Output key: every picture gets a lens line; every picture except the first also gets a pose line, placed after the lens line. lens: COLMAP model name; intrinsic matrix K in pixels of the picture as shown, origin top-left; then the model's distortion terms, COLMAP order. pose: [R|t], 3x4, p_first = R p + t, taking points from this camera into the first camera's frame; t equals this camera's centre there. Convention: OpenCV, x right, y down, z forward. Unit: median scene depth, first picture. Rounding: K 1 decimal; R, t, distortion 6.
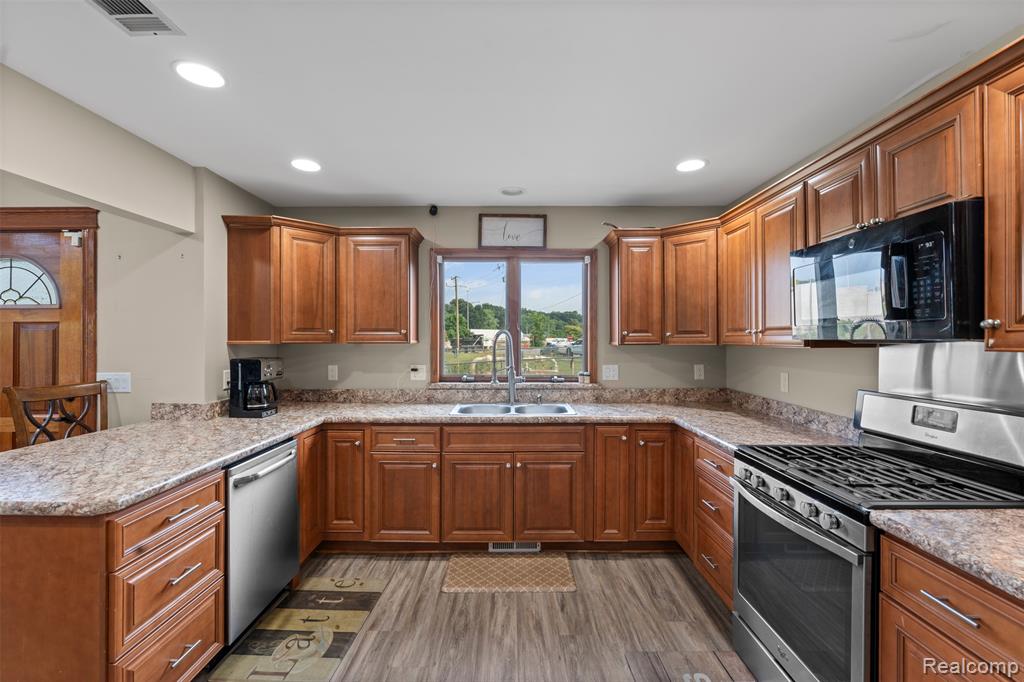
lens RADIAL K [[450.5, 0, 512.0], [0, 450.5, 341.0], [0, 0, 1]] dist [-0.002067, 0.000139]
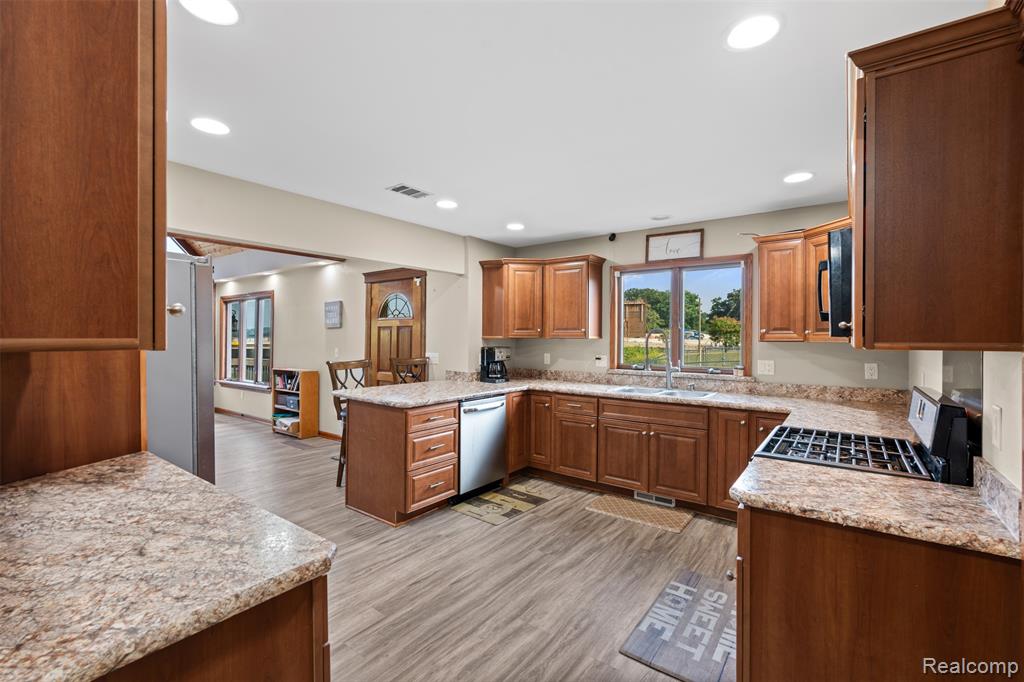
lens RADIAL K [[450.3, 0, 512.0], [0, 450.3, 341.0], [0, 0, 1]] dist [-0.000618, 0.000240]
pose [[0.799865, 0.011149, -0.600077, 0.459706], [-0.006549, 0.999930, 0.009849, 0.000459], [0.600144, -0.003948, 0.799882, -0.266415]]
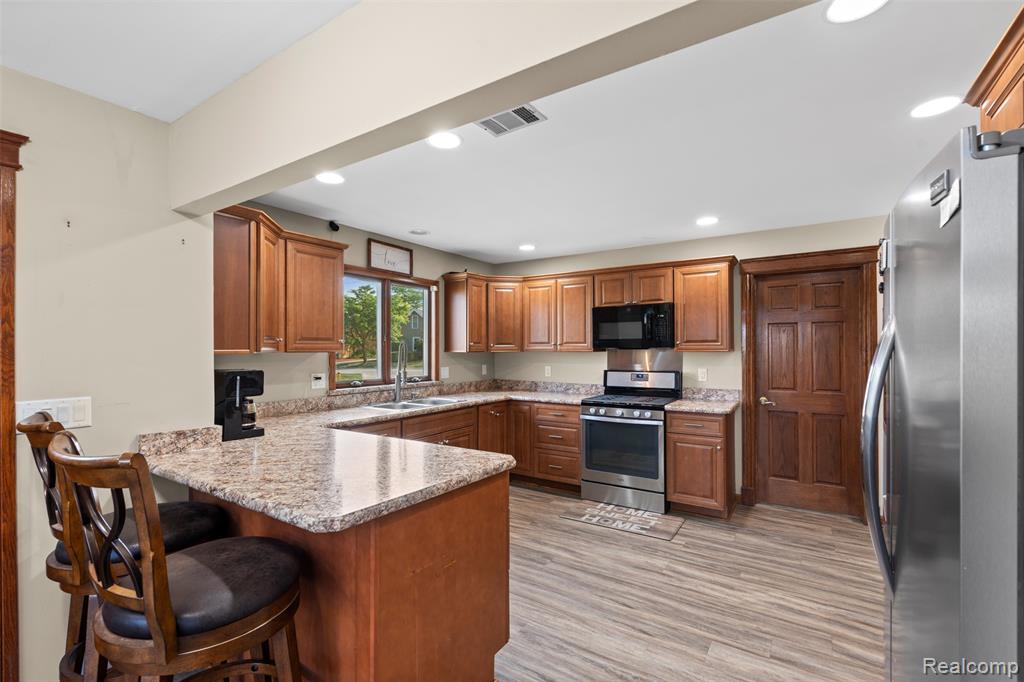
lens RADIAL K [[454.3, 0, 510.5], [0, 454.3, 345.2], [0, 0, 1]] dist [-0.001354, 0.000019]
pose [[0.553445, 0.005938, 0.832864, -1.003307], [0.005518, 0.999926, -0.010796, 0.003028], [-0.832867, 0.010571, 0.553372, 0.083854]]
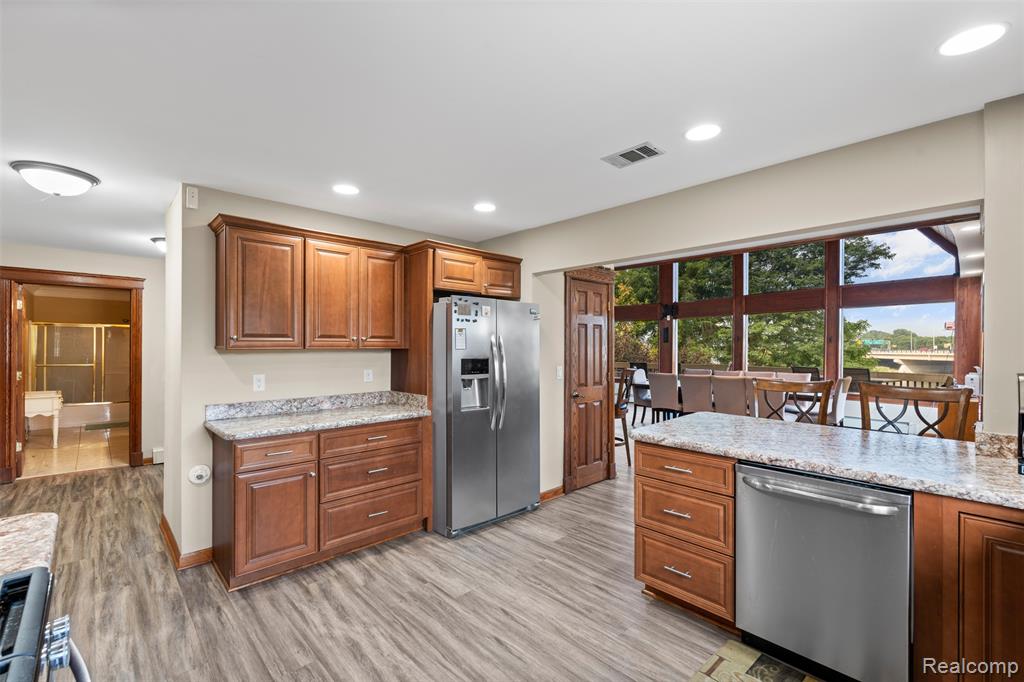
lens RADIAL K [[450.5, 0, 512.0], [0, 450.5, 341.0], [0, 0, 1]] dist [-0.002067, 0.000139]
pose [[-0.725376, -0.002044, -0.688349, 0.335437], [-0.000028, 0.999996, -0.002939, -0.003689], [0.688352, -0.002113, -0.725373, 0.935299]]
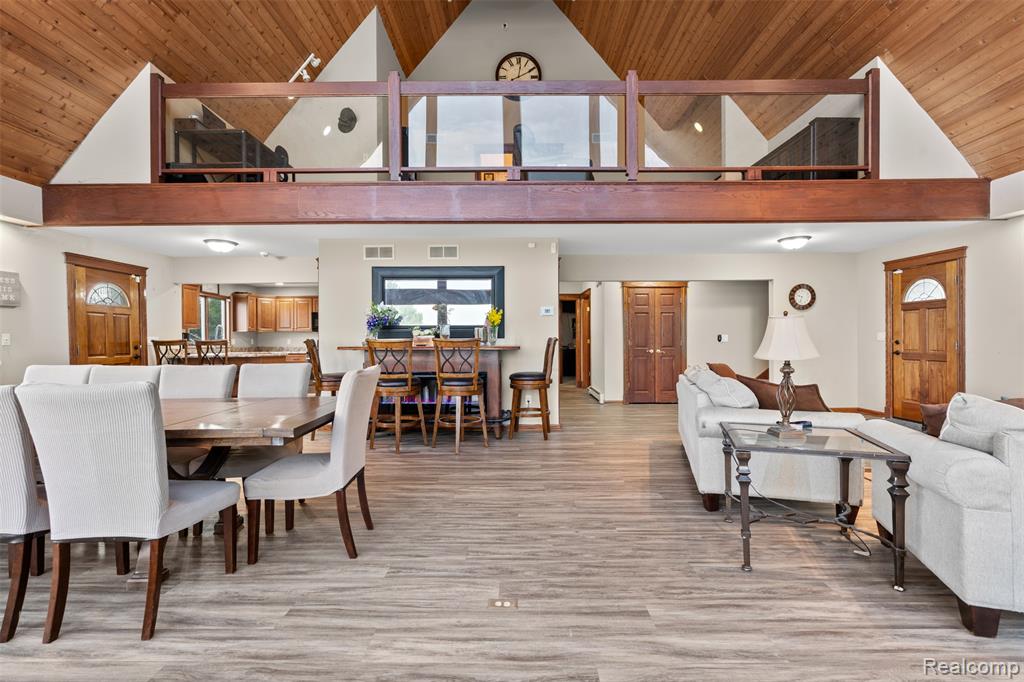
lens RADIAL K [[450.5, 0, 512.0], [0, 450.5, 341.0], [0, 0, 1]] dist [-0.002067, 0.000139]
pose [[0.013686, 0.007510, 0.999878, -3.096948], [0.009676, 0.999924, -0.007643, 0.126711], [-0.999860, 0.009780, 0.013612, -0.927614]]
